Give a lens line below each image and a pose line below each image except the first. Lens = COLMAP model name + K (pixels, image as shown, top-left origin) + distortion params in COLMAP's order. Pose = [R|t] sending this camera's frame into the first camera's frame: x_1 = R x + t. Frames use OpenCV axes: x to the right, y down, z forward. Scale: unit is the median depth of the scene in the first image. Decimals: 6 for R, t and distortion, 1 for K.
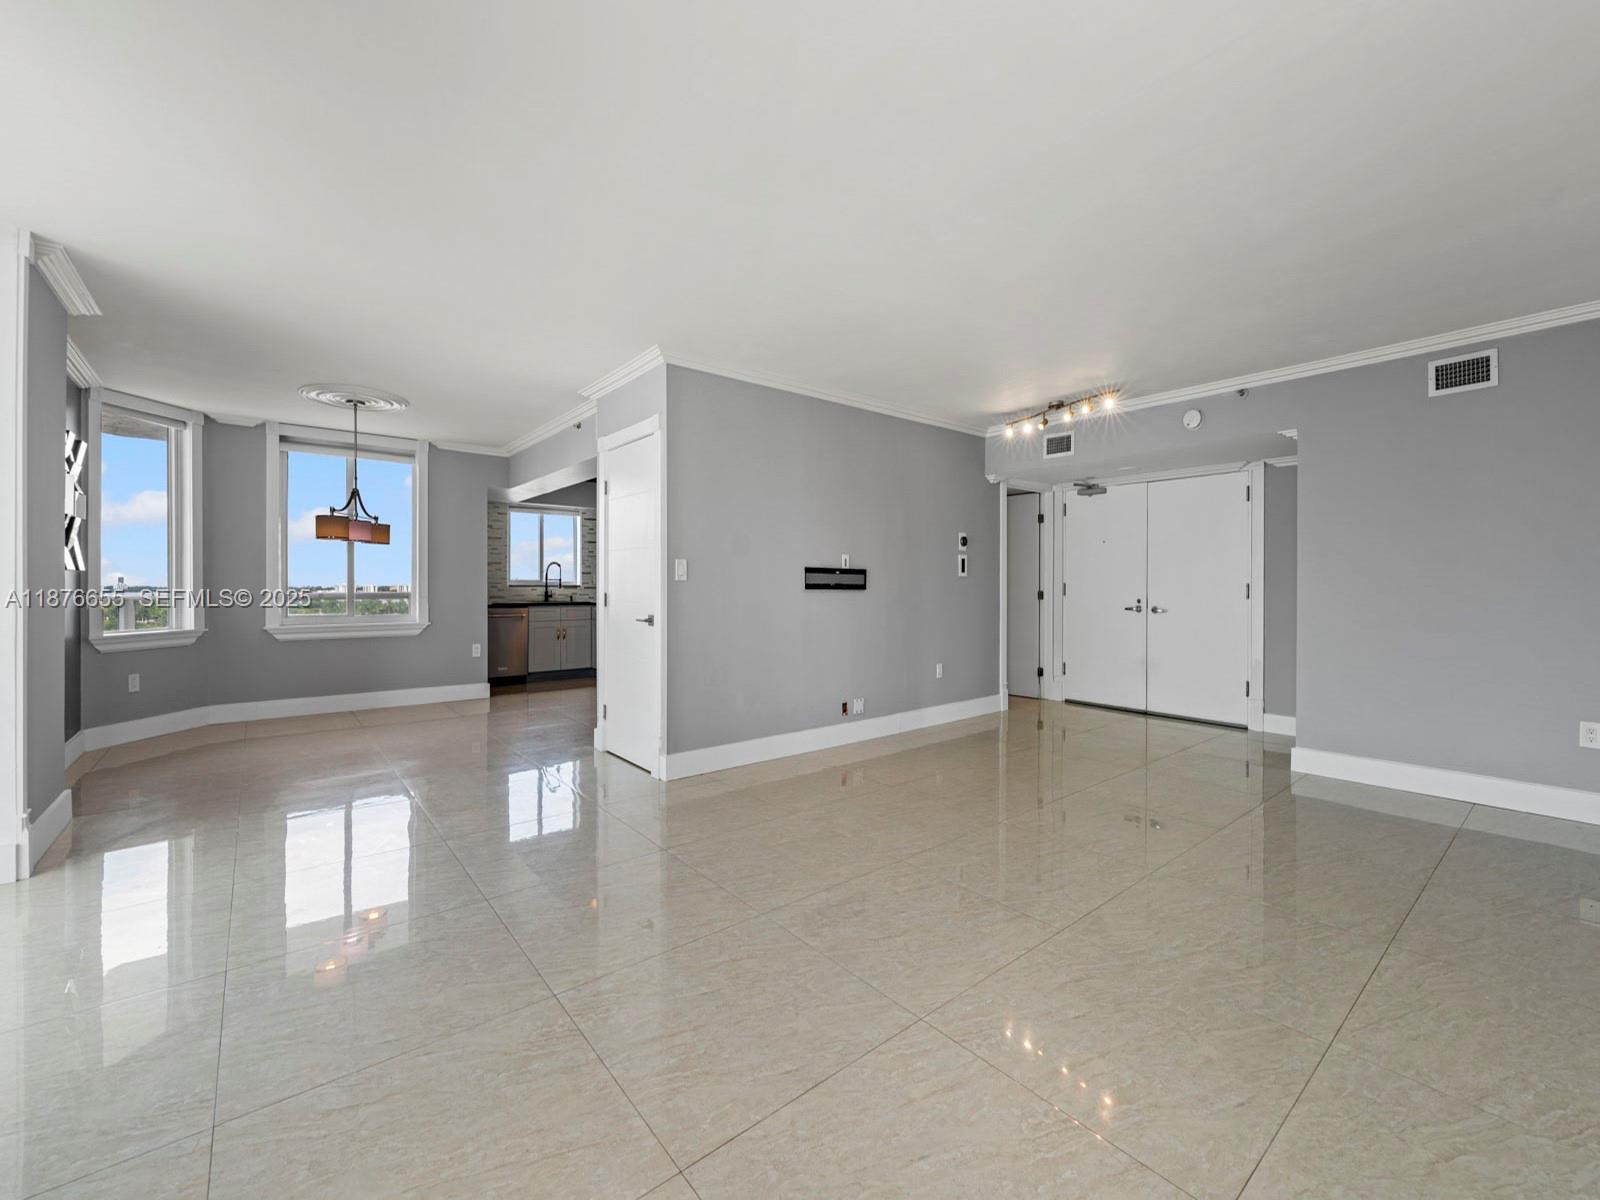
lens RADIAL K [[653.1, 0, 799.0], [0, 653.1, 590.7], [0, 0, 1]] dist [-0.003563, -0.000319]
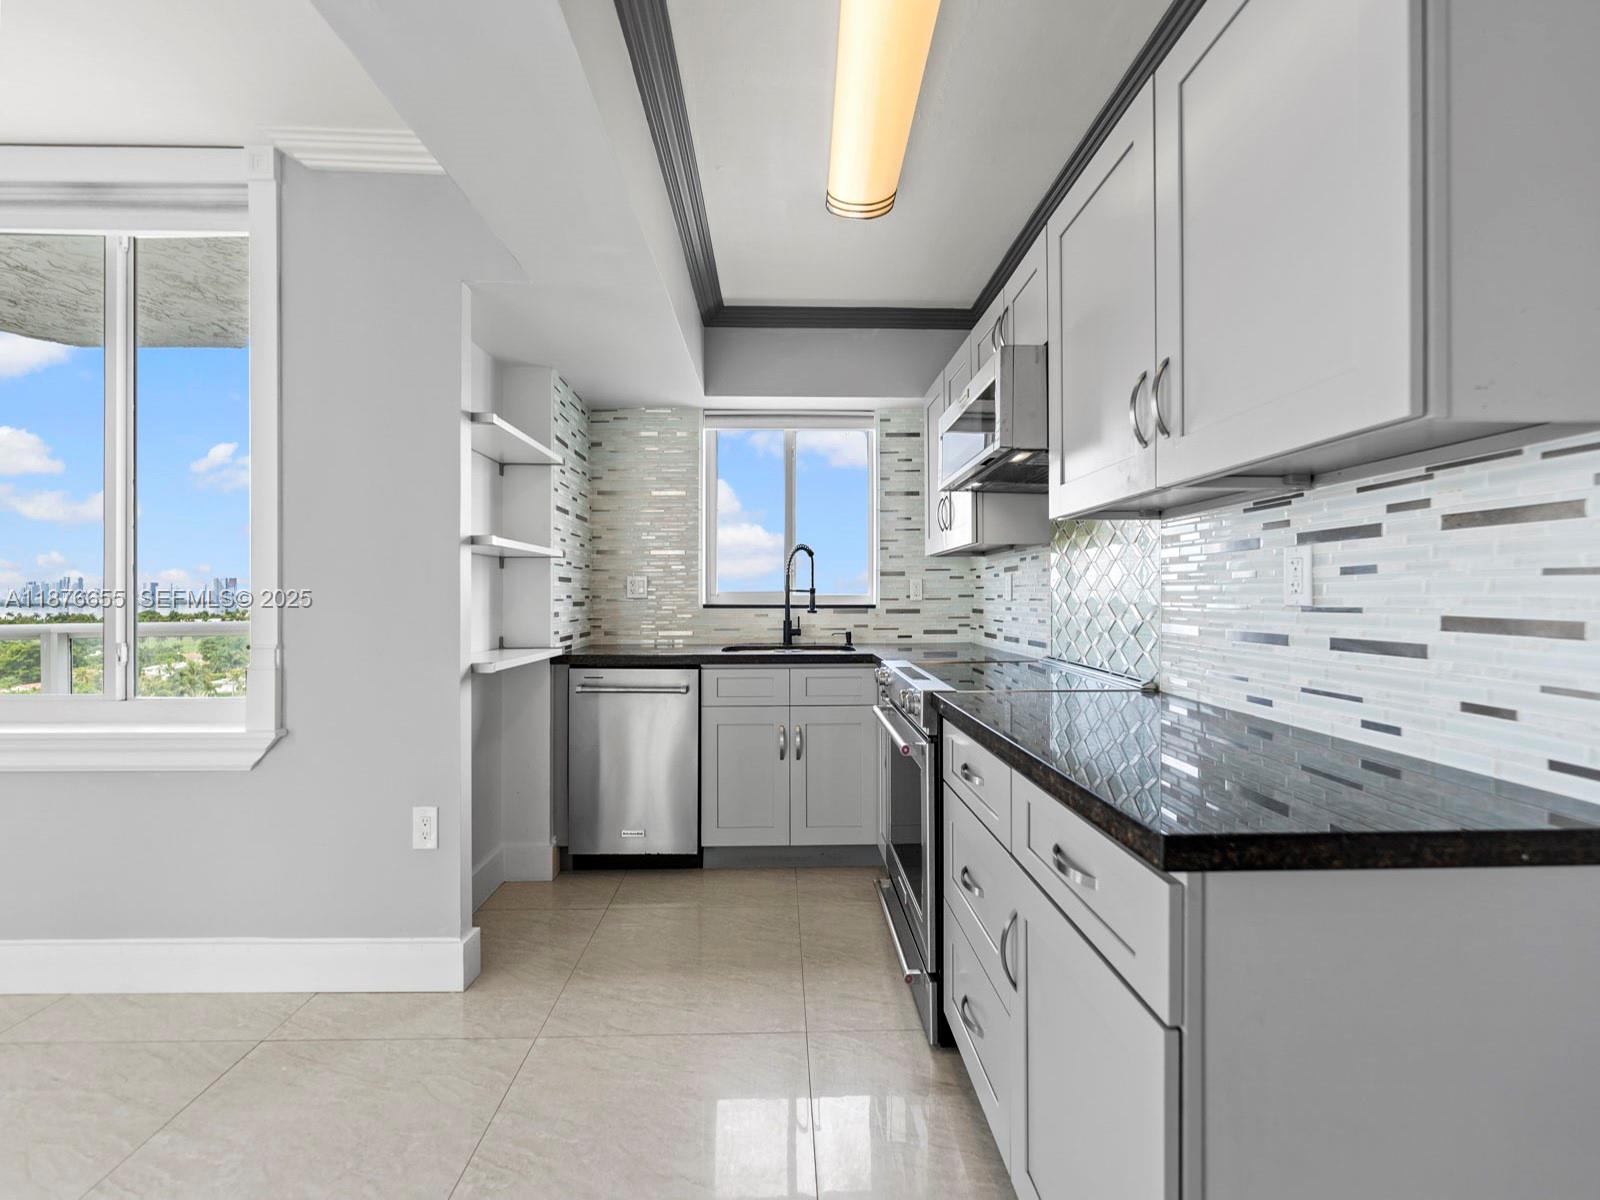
lens RADIAL K [[653.1, 0, 799.9], [0, 653.1, 597.7], [0, 0, 1]] dist [-0.003563, -0.000319]
pose [[0.792496, -0.002412, -0.609873, -0.138964], [-0.001838, 0.999978, -0.006343, -0.010205], [0.609875, 0.006147, 0.792474, 0.691049]]
